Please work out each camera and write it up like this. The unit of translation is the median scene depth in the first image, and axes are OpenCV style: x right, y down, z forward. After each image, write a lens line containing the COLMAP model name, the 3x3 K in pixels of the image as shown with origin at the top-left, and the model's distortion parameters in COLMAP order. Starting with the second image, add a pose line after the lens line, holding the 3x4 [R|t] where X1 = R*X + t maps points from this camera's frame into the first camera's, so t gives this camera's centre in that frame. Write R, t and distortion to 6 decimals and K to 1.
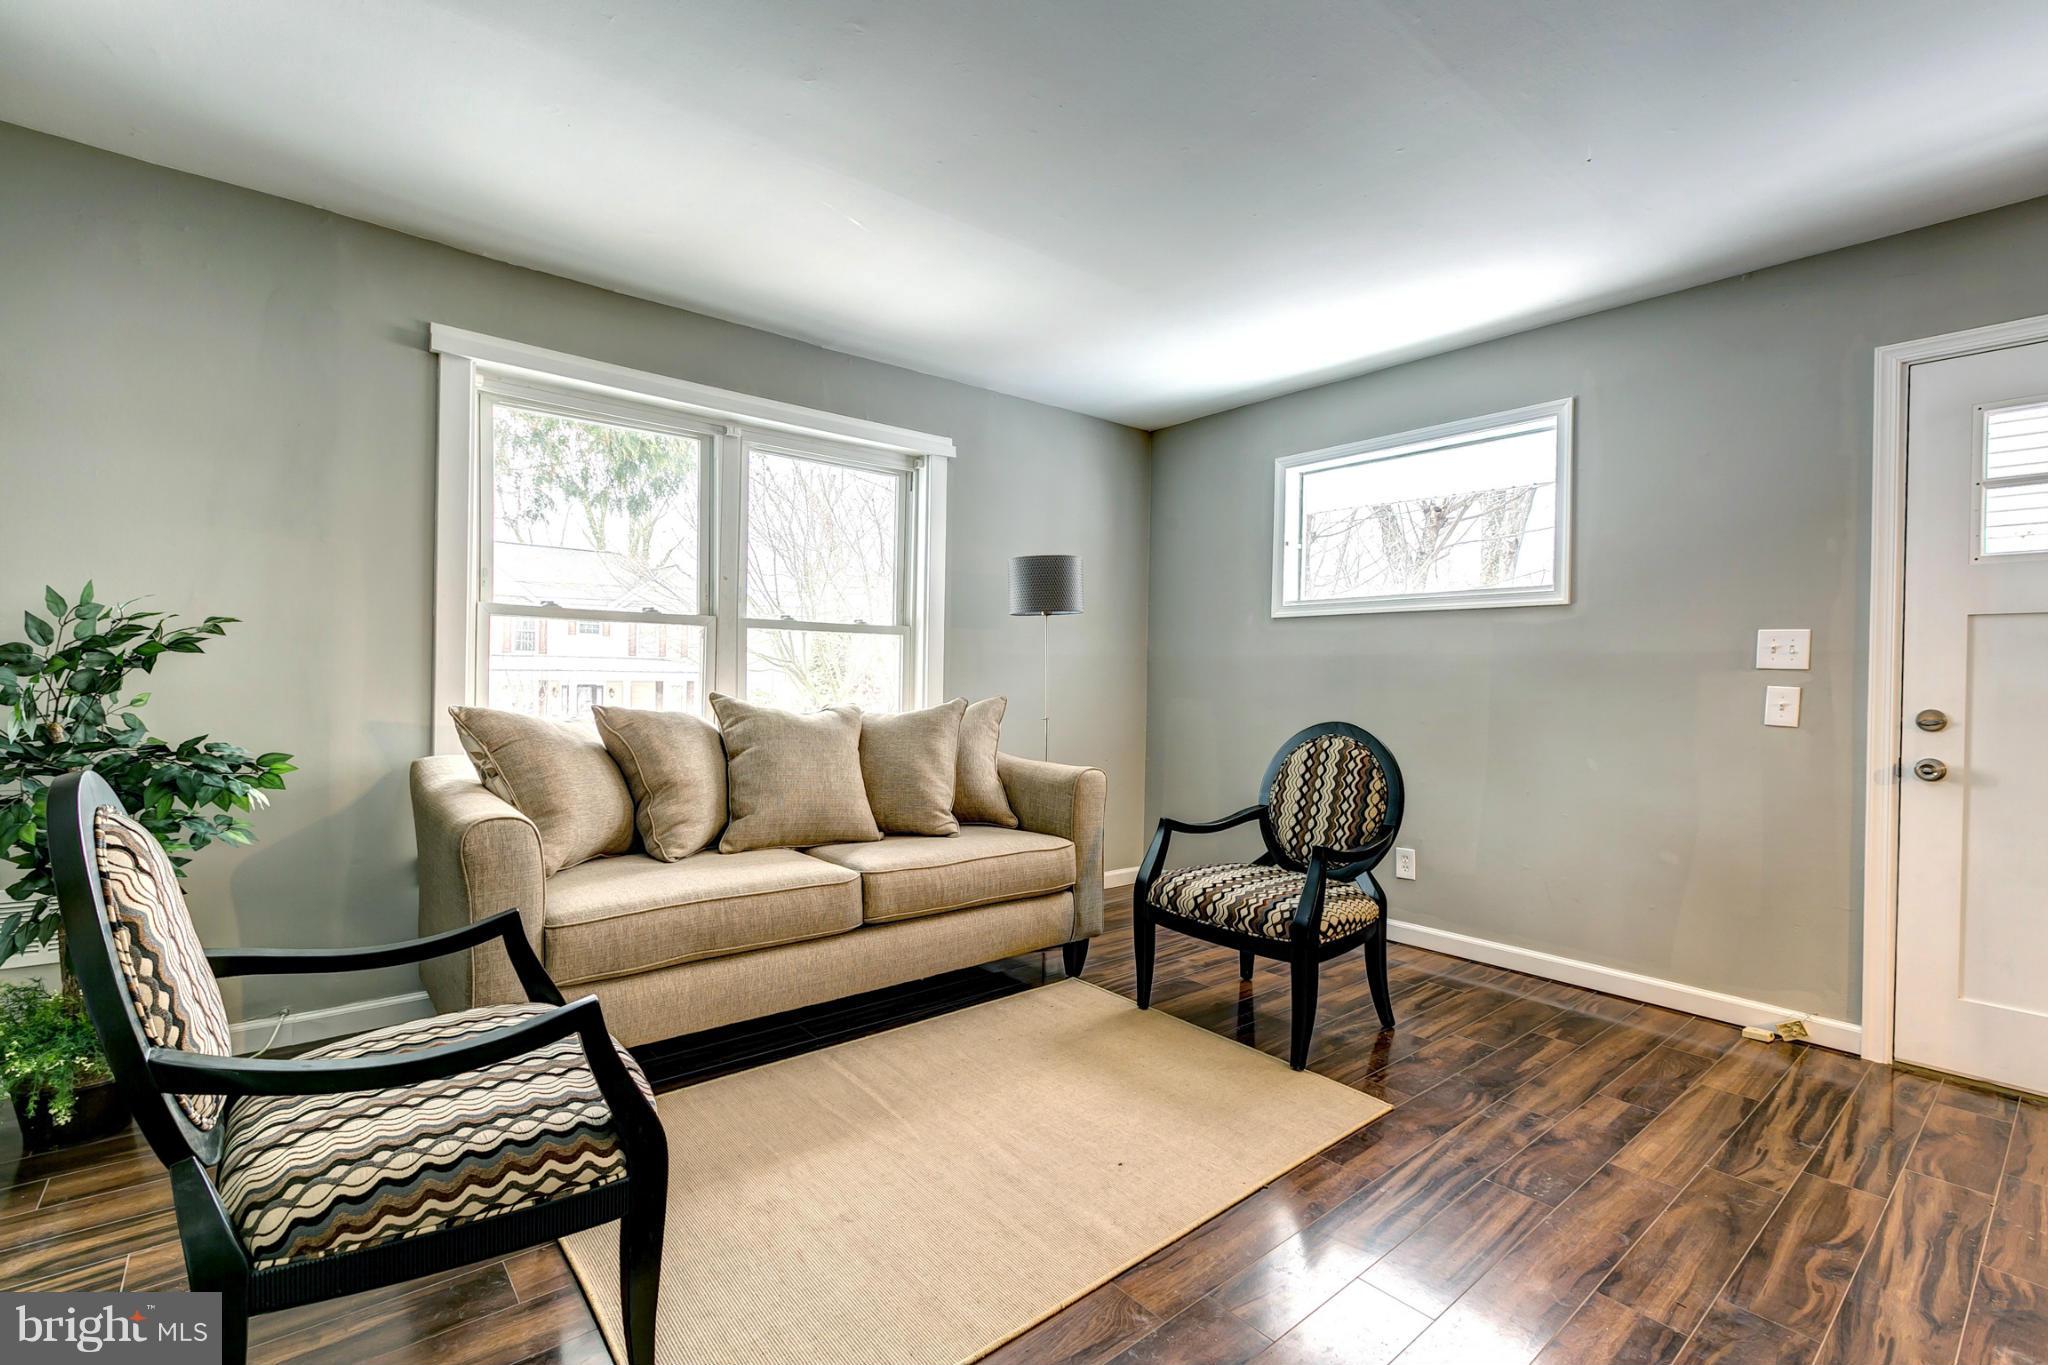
lens RADIAL K [[908.9, 0, 1022.0], [0, 908.9, 676.6], [0, 0, 1]] dist [0.002988, -0.001238]
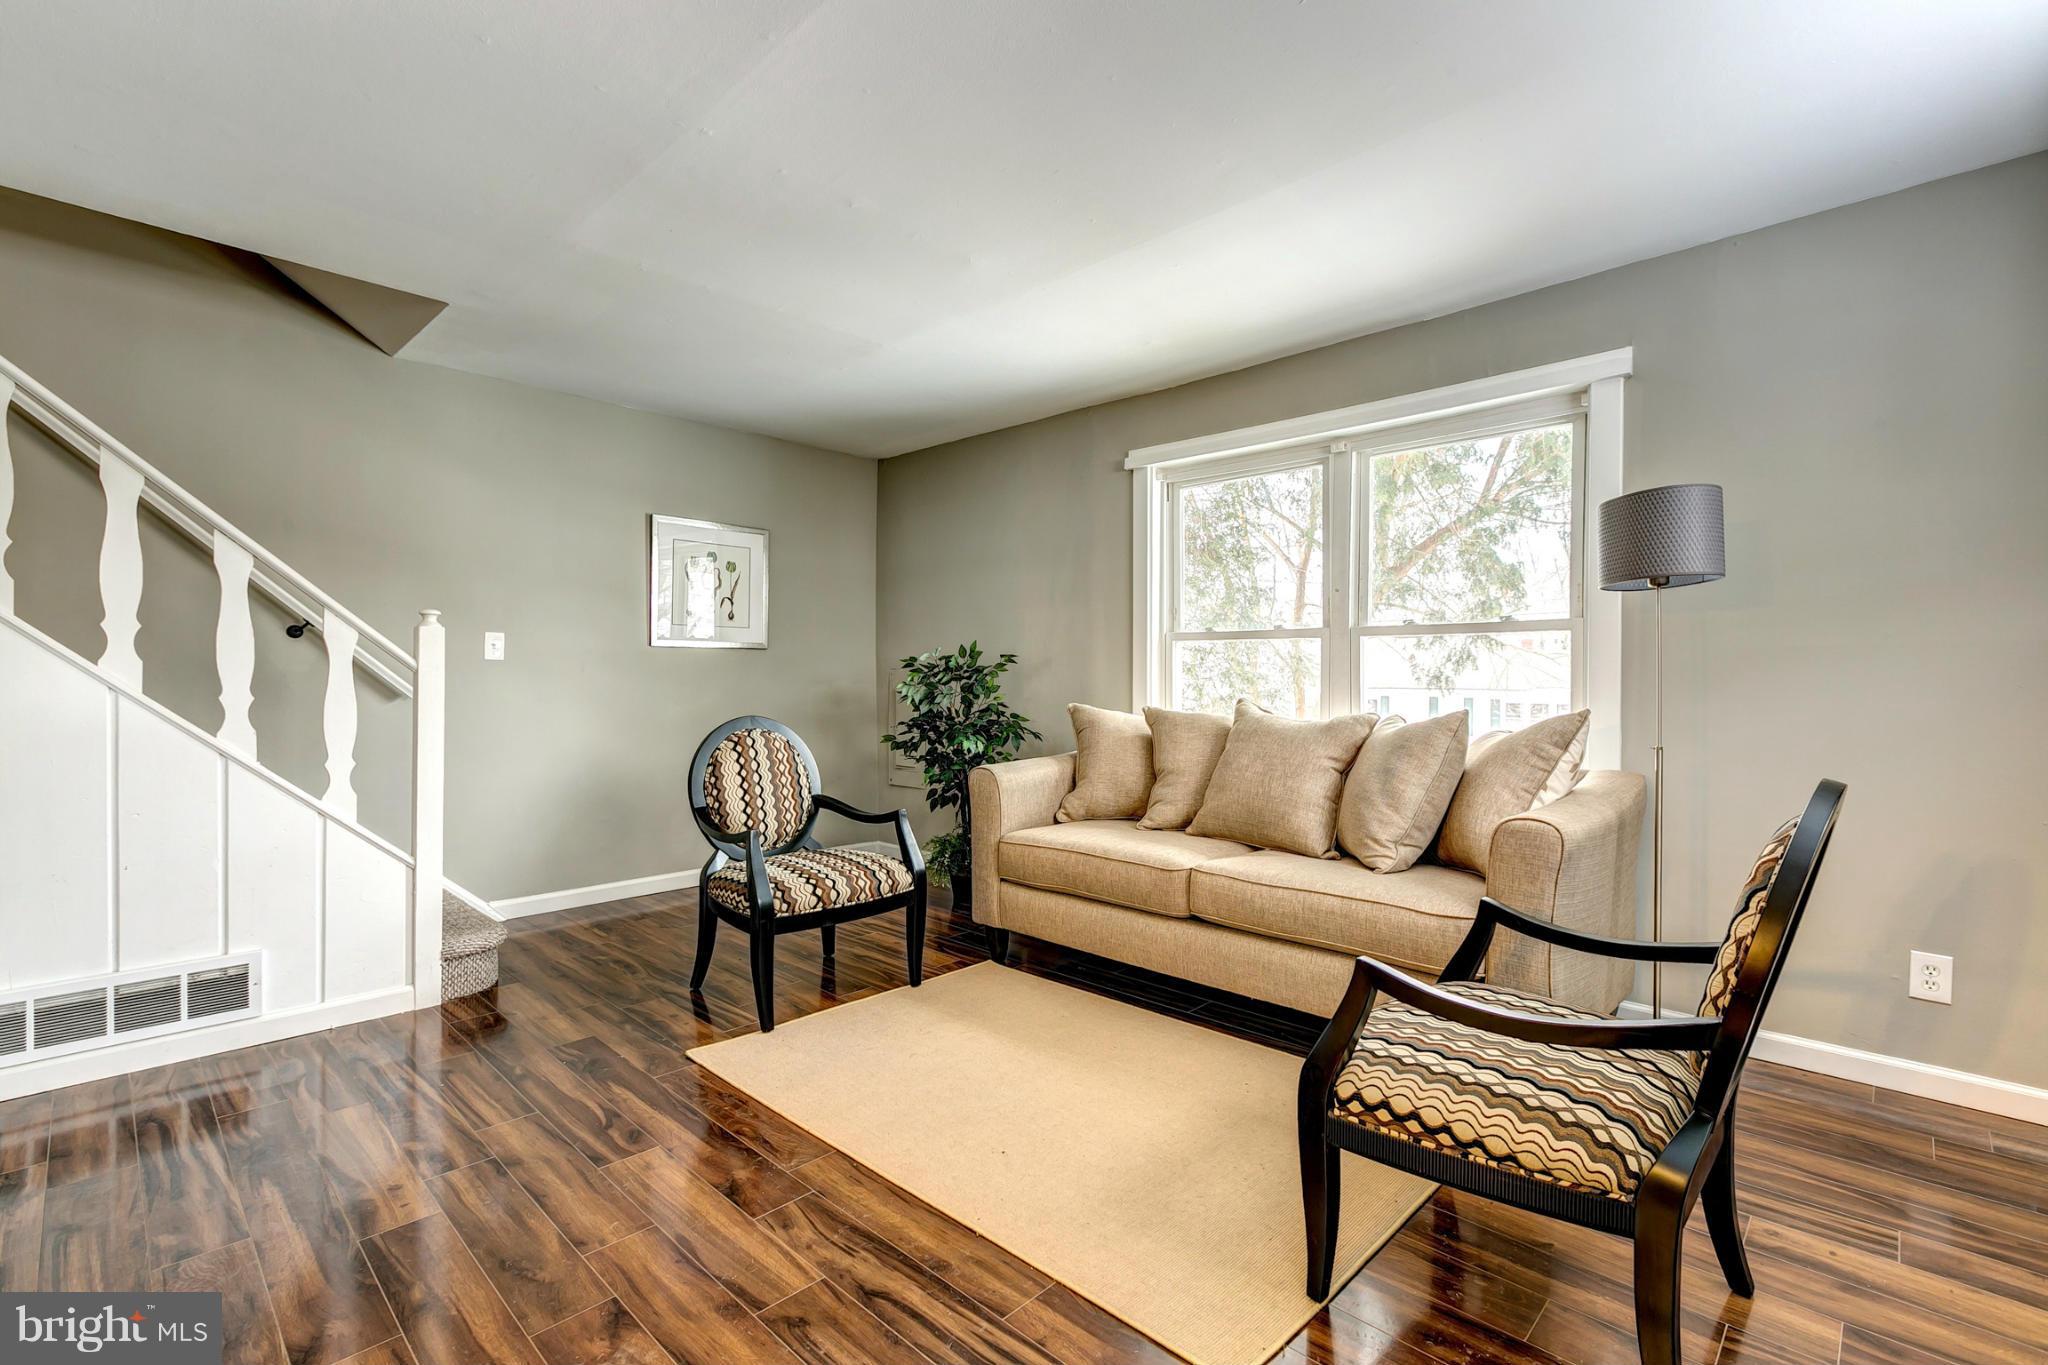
lens RADIAL K [[908.9, 0, 1020.8], [0, 908.9, 686.1], [0, 0, 1]] dist [0.002988, -0.001238]
pose [[0.109114, -0.007471, -0.994001, 0.823799], [-0.004931, 0.999955, -0.008057, 0.013717], [0.994017, 0.005781, 0.109072, 0.657714]]
